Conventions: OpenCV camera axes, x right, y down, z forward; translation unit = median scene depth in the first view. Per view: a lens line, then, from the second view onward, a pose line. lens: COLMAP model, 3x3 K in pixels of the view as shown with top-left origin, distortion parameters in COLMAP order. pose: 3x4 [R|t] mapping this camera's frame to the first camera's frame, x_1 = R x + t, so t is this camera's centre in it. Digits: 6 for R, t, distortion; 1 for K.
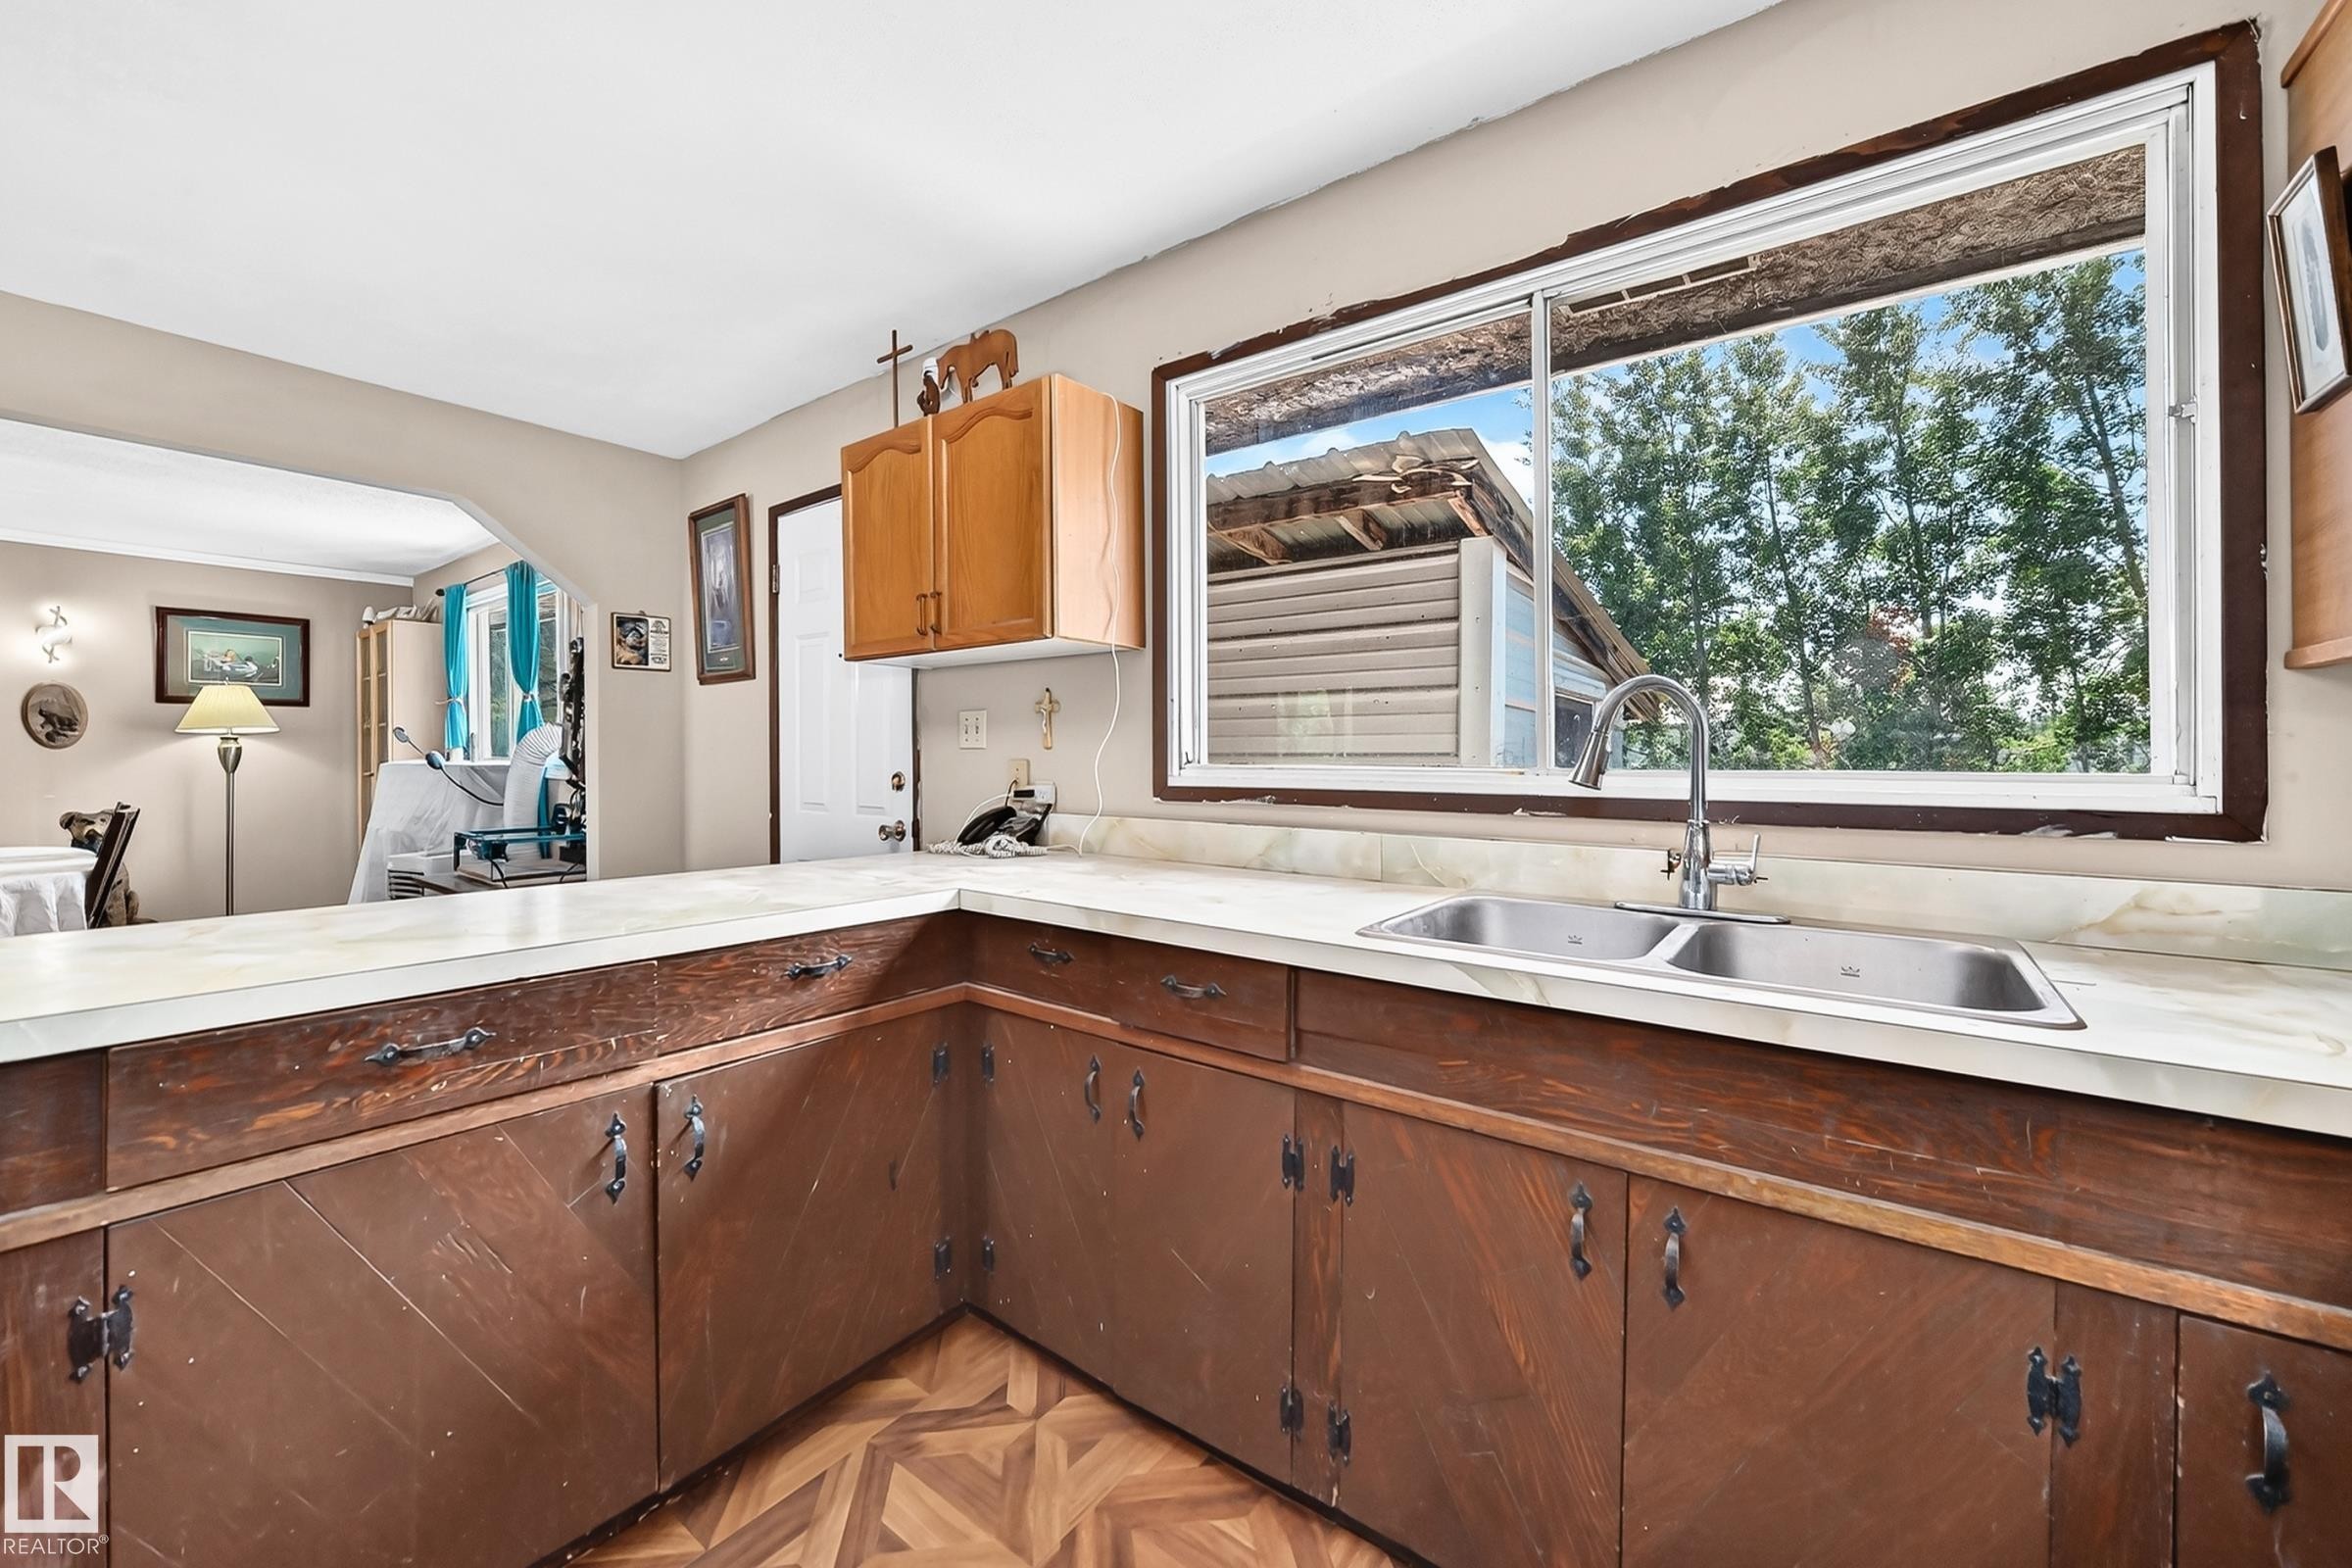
lens RADIAL K [[892.8, 0, 1169.0], [0, 892.8, 756.8], [0, 0, 1]] dist [-0.021705, 0.005048]
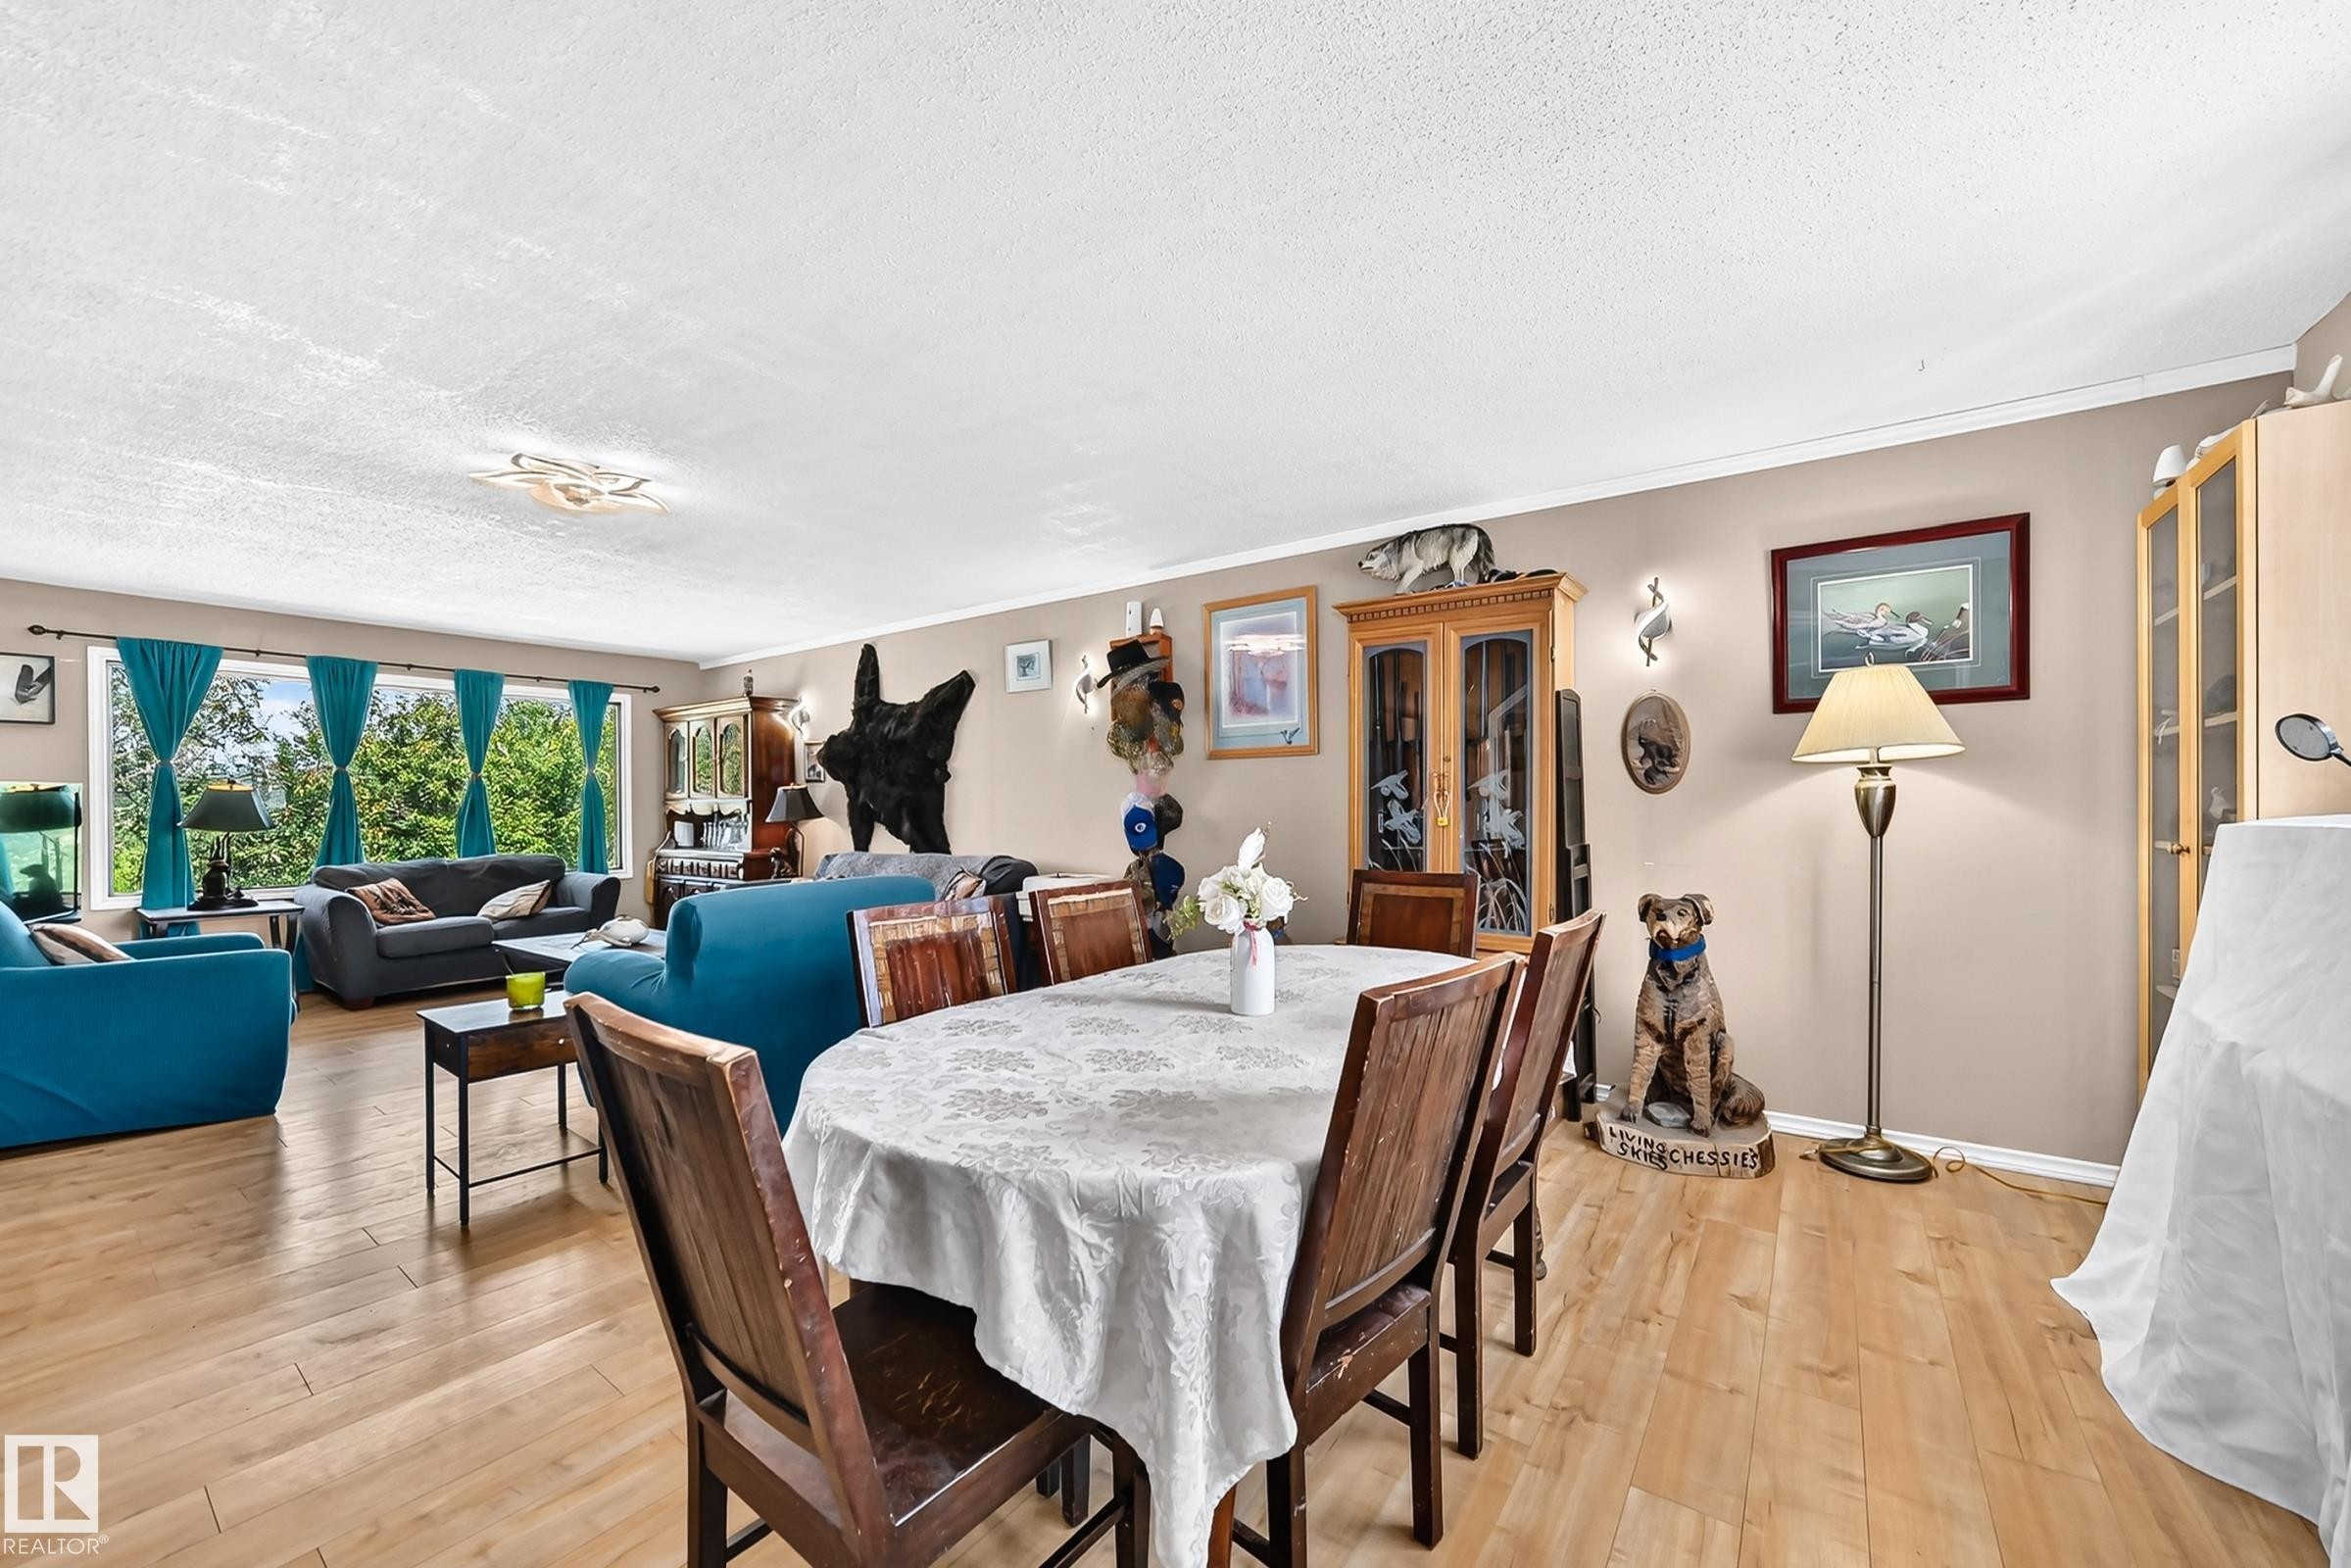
lens RADIAL K [[892.4, 0, 1166.2], [0, 892.4, 813.5], [0, 0, 1]] dist [-0.021705, 0.005048]
pose [[0.003626, 0.013584, -0.999901, -1.260312], [0.003438, 0.999902, 0.013596, -0.007748], [0.999988, -0.003487, 0.003579, 1.325612]]
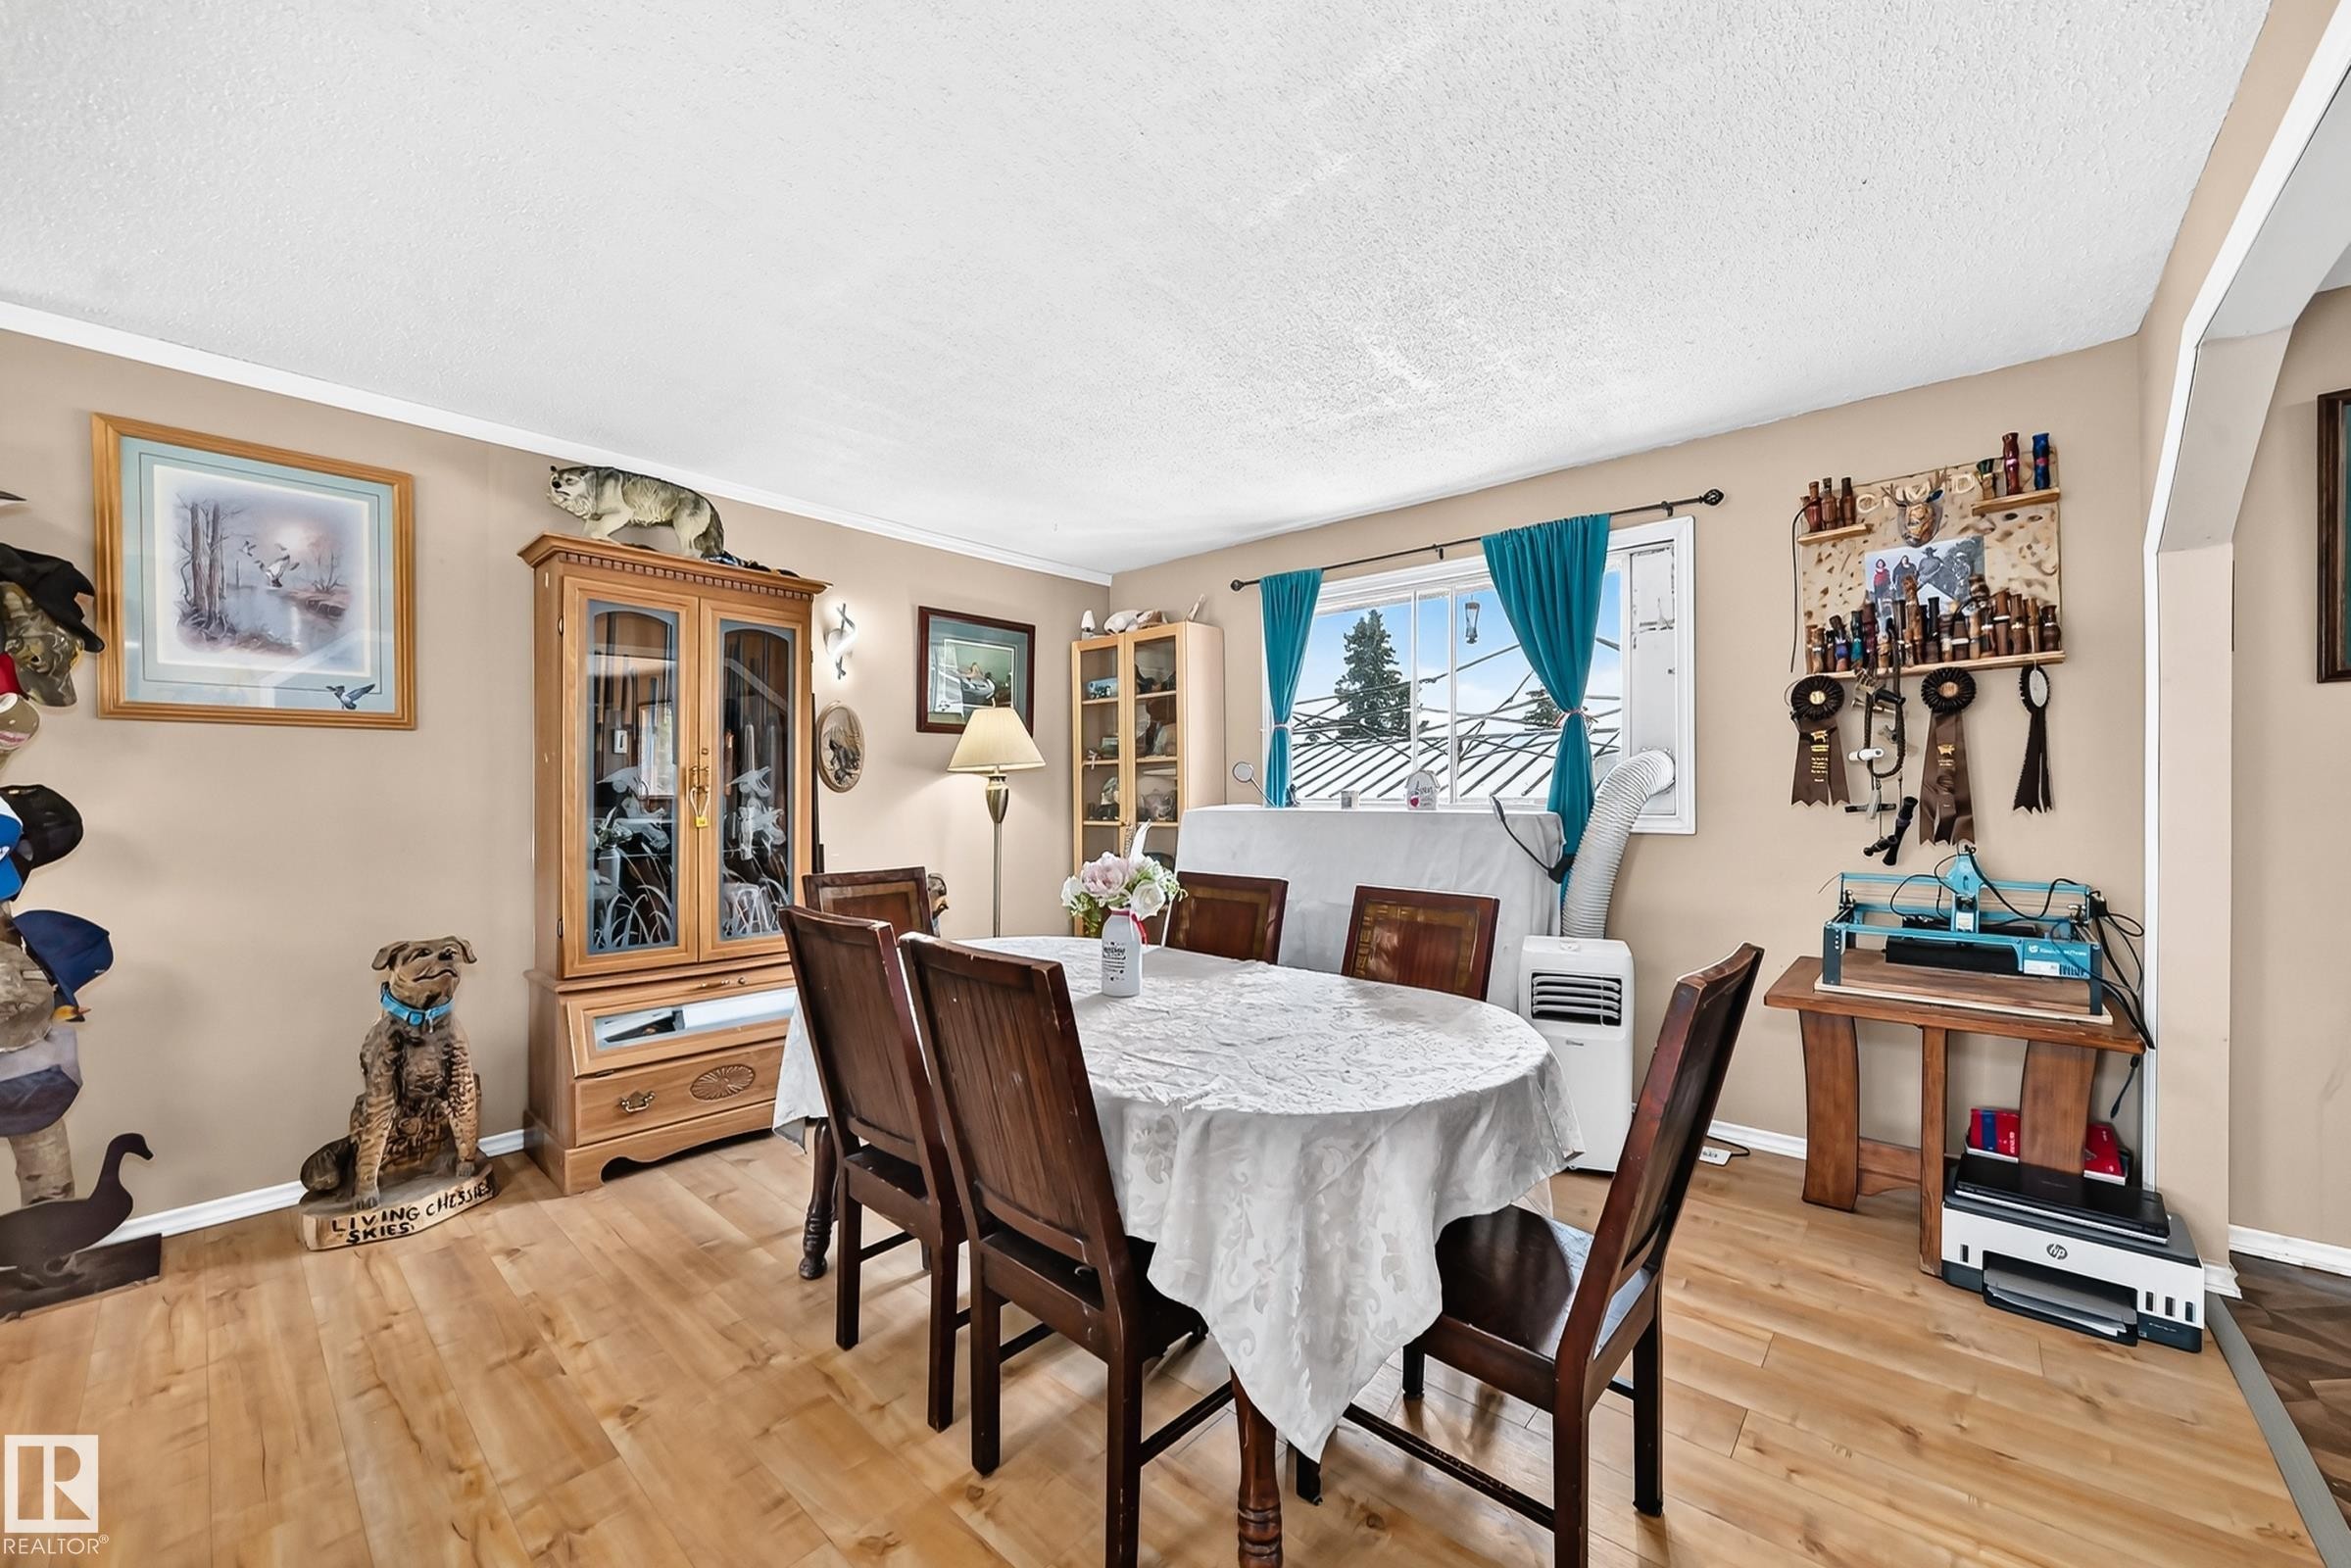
lens RADIAL K [[892.4, 0, 1193.3], [0, 892.4, 796.7], [0, 0, 1]] dist [-0.021705, 0.005048]
pose [[0.996630, -0.001407, -0.082015, -1.930276], [0.001462, 0.999999, 0.000607, -0.009909], [0.082014, -0.000725, 0.996631, 0.533697]]
